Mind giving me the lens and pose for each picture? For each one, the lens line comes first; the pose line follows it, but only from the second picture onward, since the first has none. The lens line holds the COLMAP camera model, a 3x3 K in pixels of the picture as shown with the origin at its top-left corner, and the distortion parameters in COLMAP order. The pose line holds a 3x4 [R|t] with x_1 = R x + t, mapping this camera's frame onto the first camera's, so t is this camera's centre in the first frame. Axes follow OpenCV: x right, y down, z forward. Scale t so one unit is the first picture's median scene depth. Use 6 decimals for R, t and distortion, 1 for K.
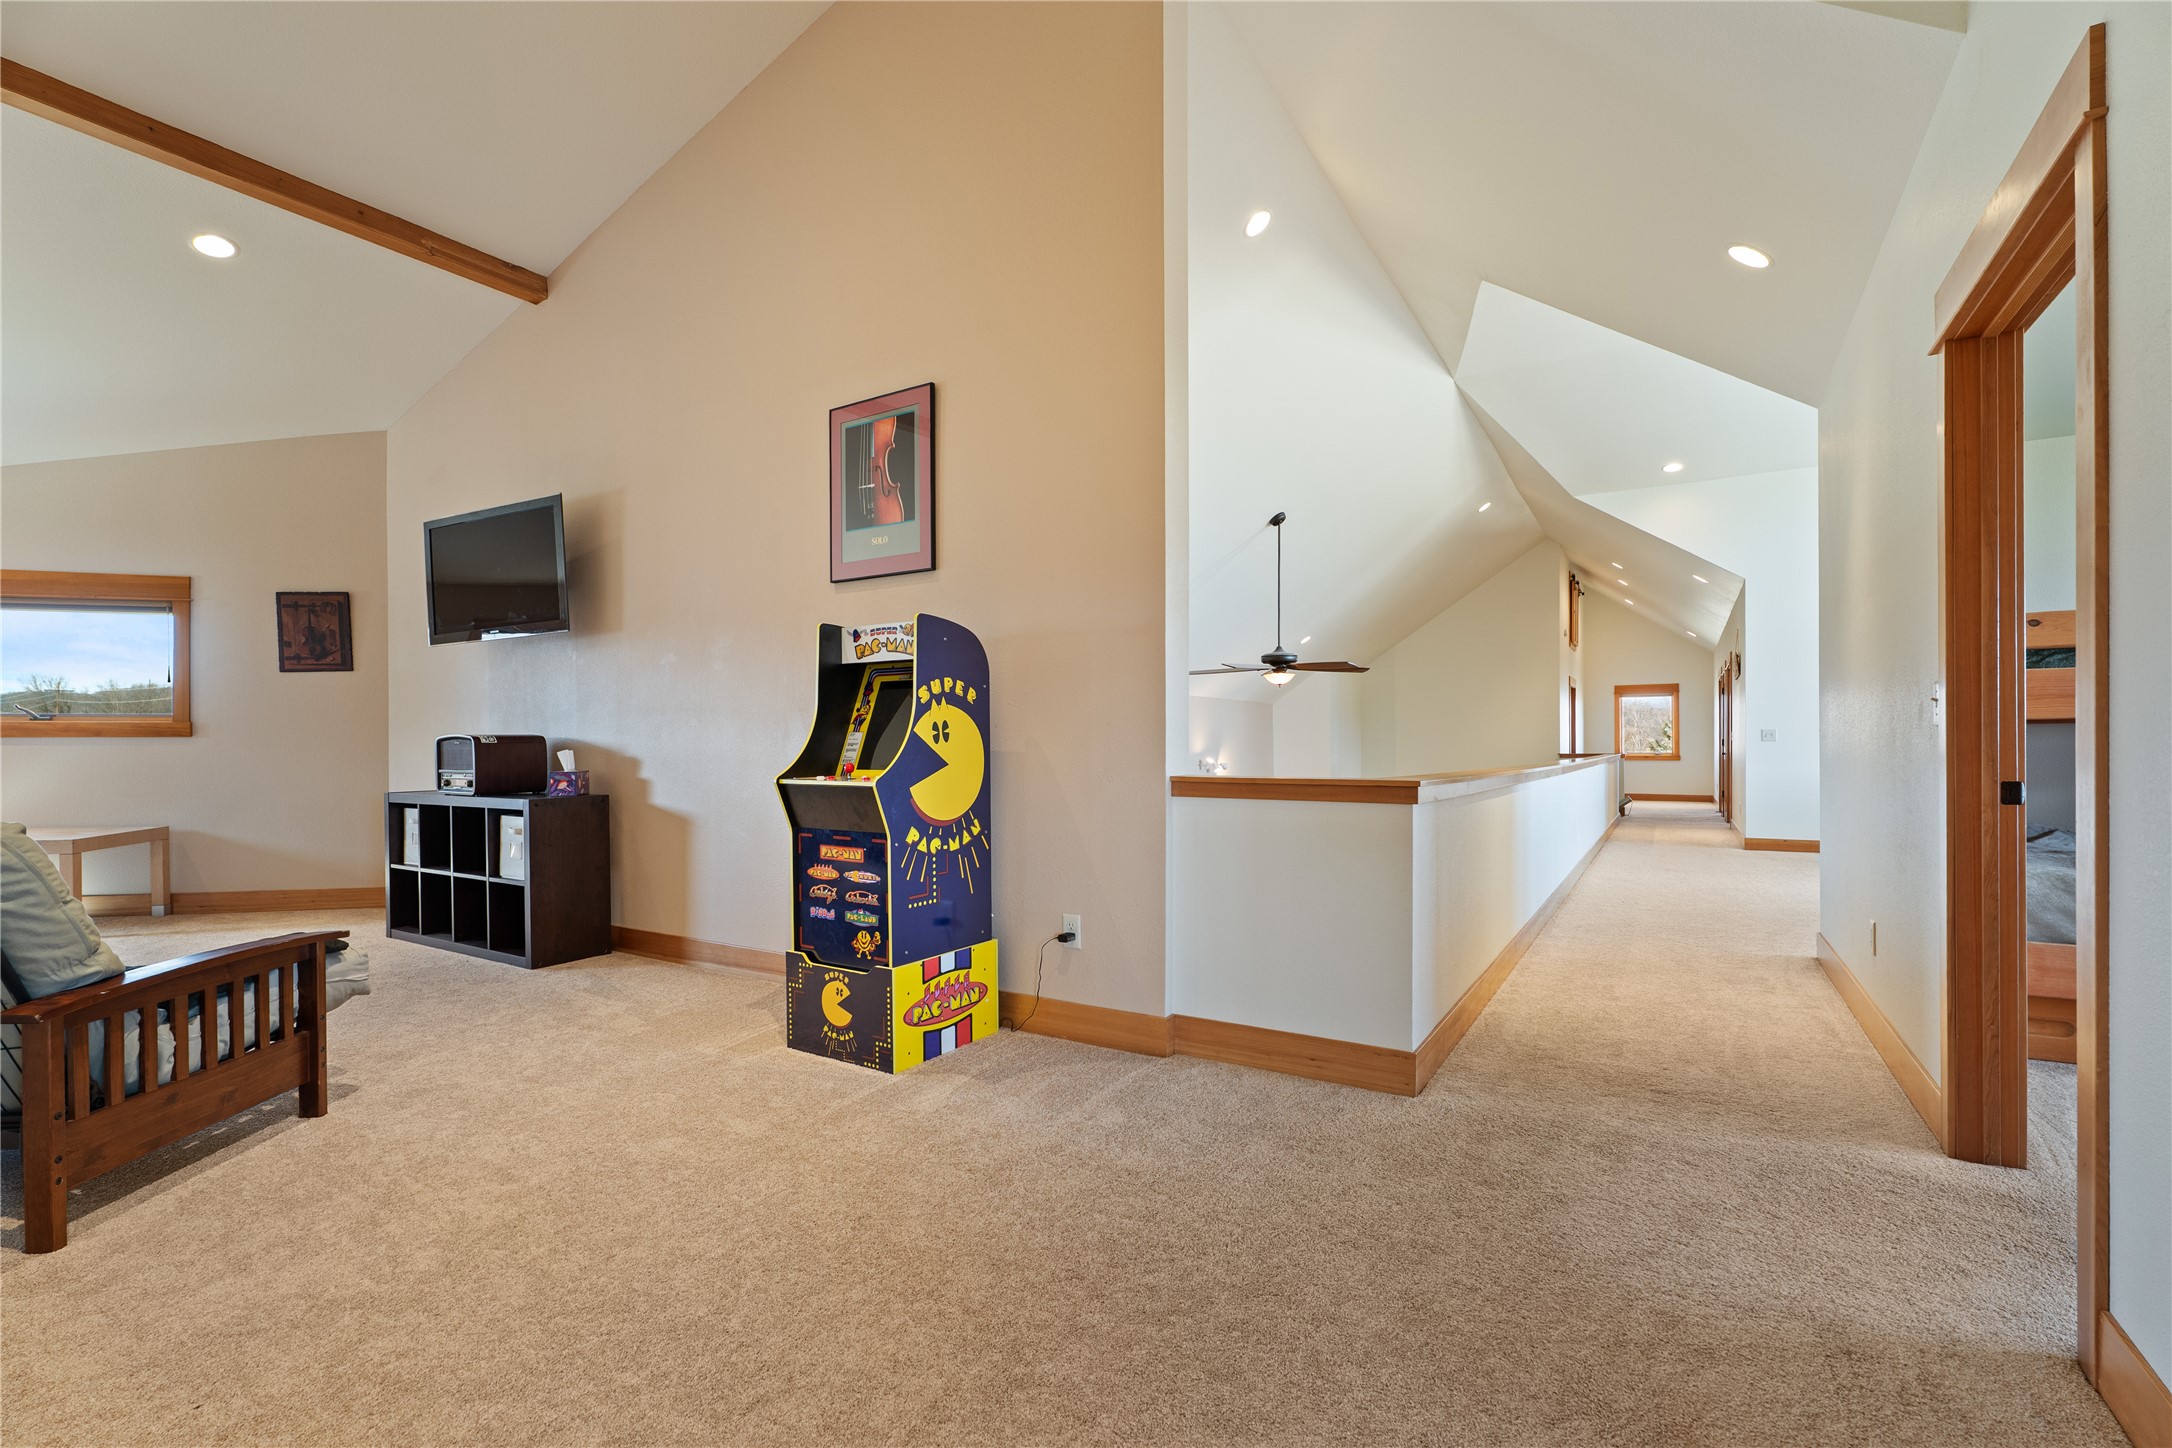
lens RADIAL K [[968.7, 0, 1086.0], [0, 968.7, 724.0], [0, 0, 1]] dist [-0.000987, 0.000006]
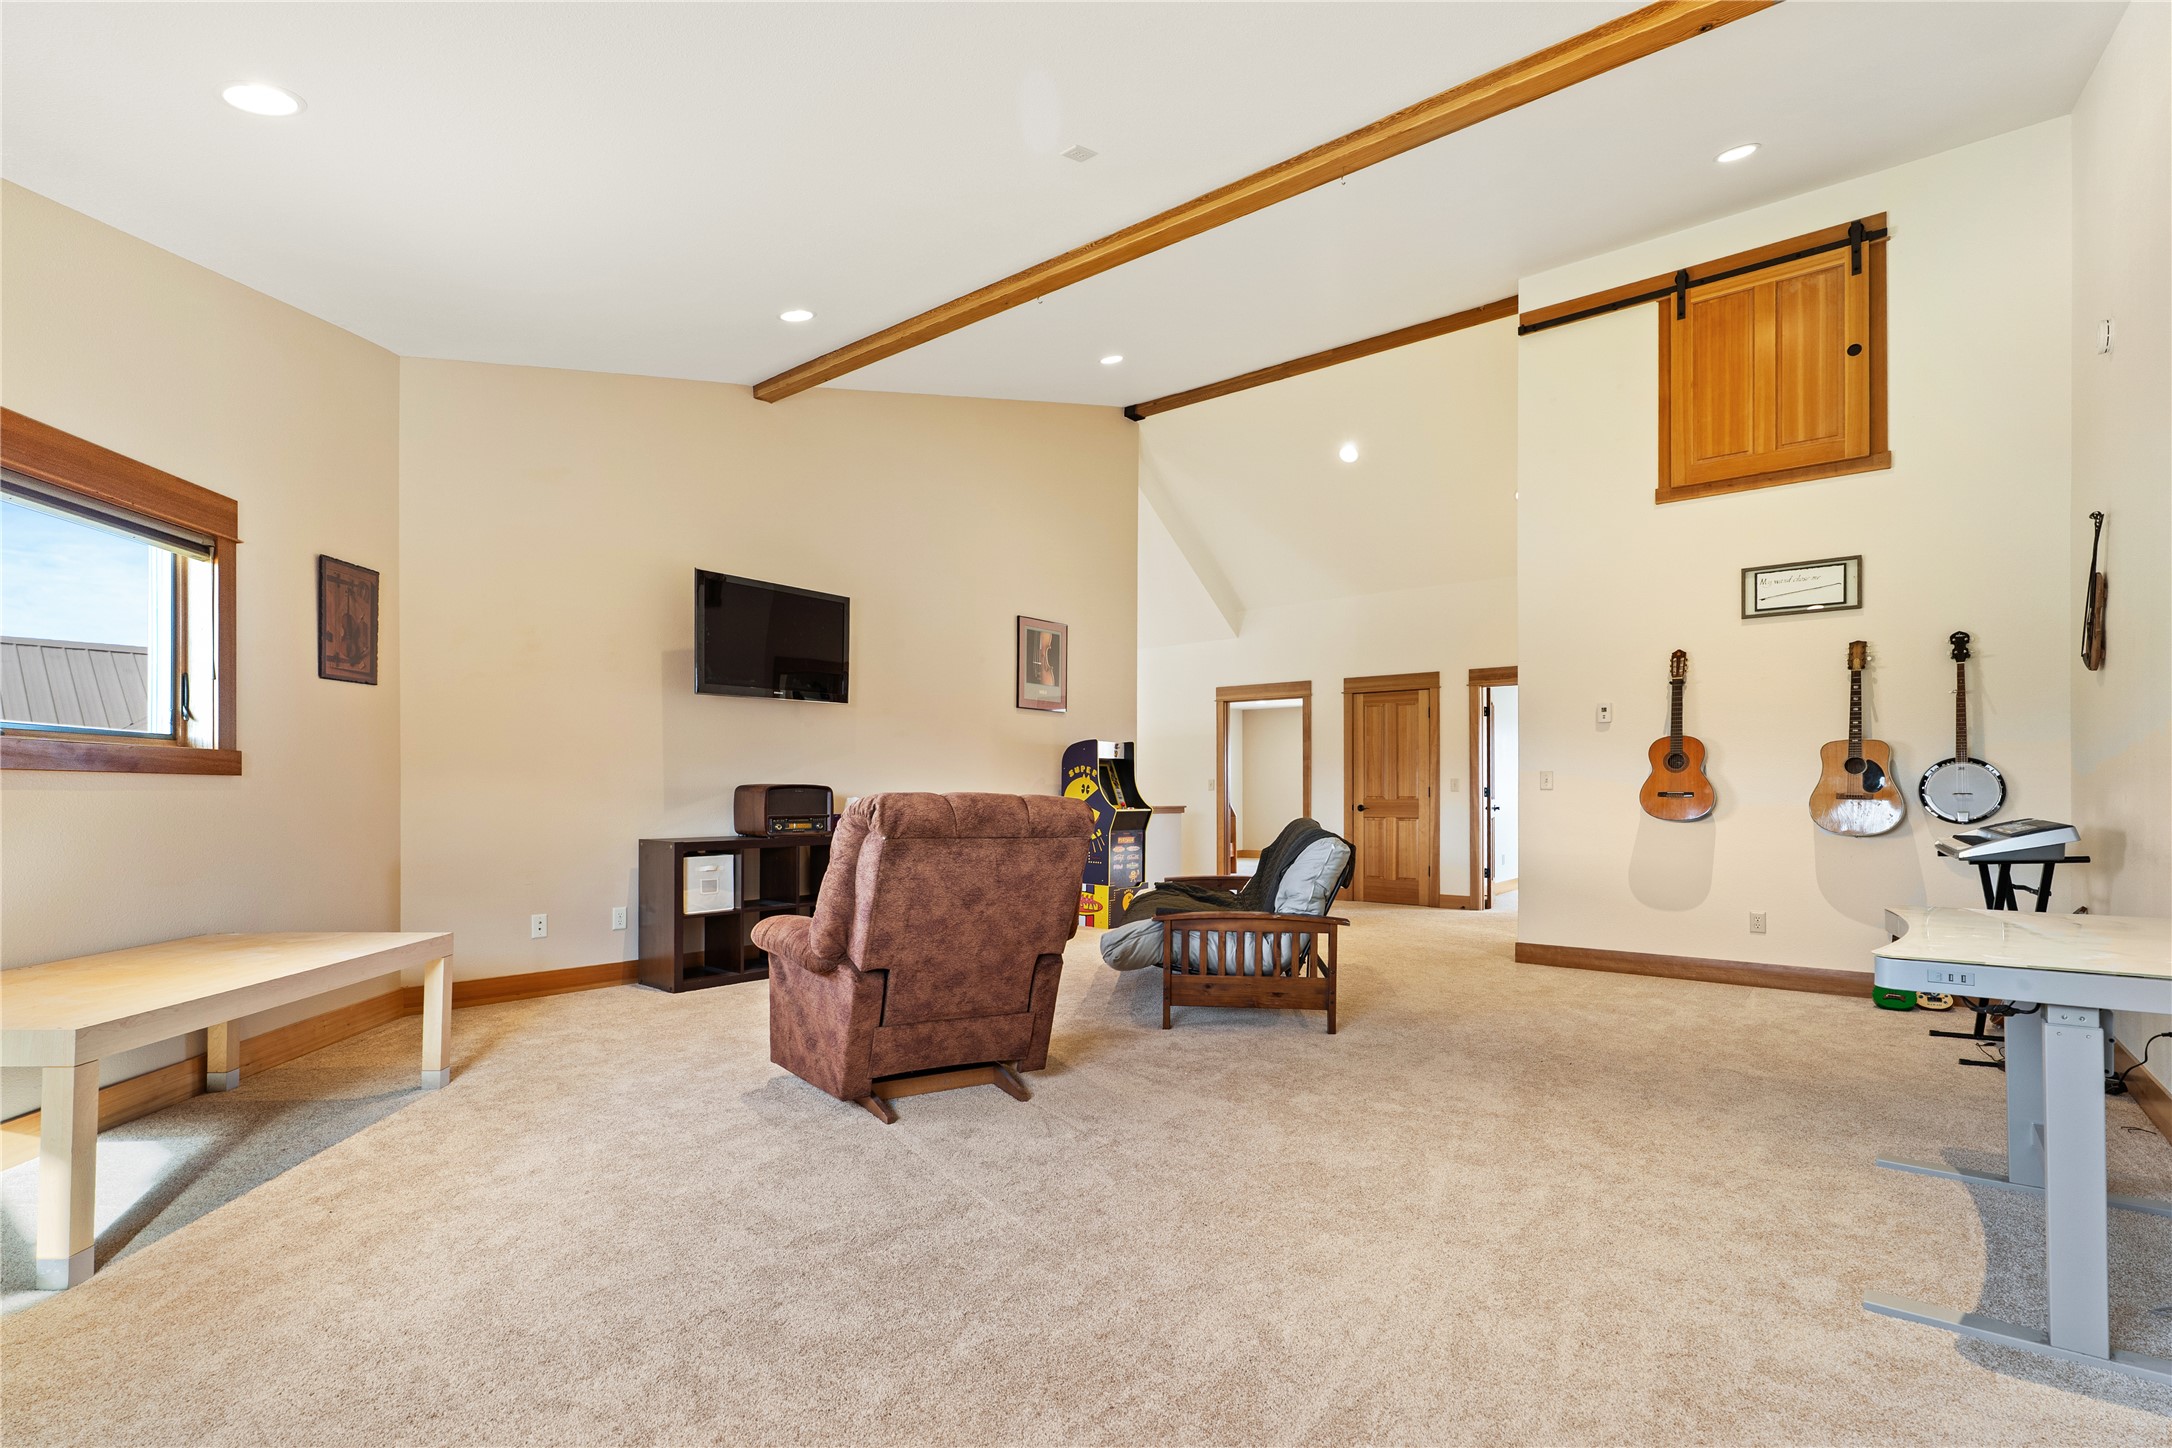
lens RADIAL K [[1010.7, 0, 1089.5], [0, 1010.7, 784.9], [0, 0, 1]] dist [0.000782, 0.000204]
pose [[0.122438, 0.016290, 0.992342, -1.457428], [-0.016948, 0.999754, -0.014321, 0.018383], [-0.992331, -0.015065, 0.122684, 0.416509]]
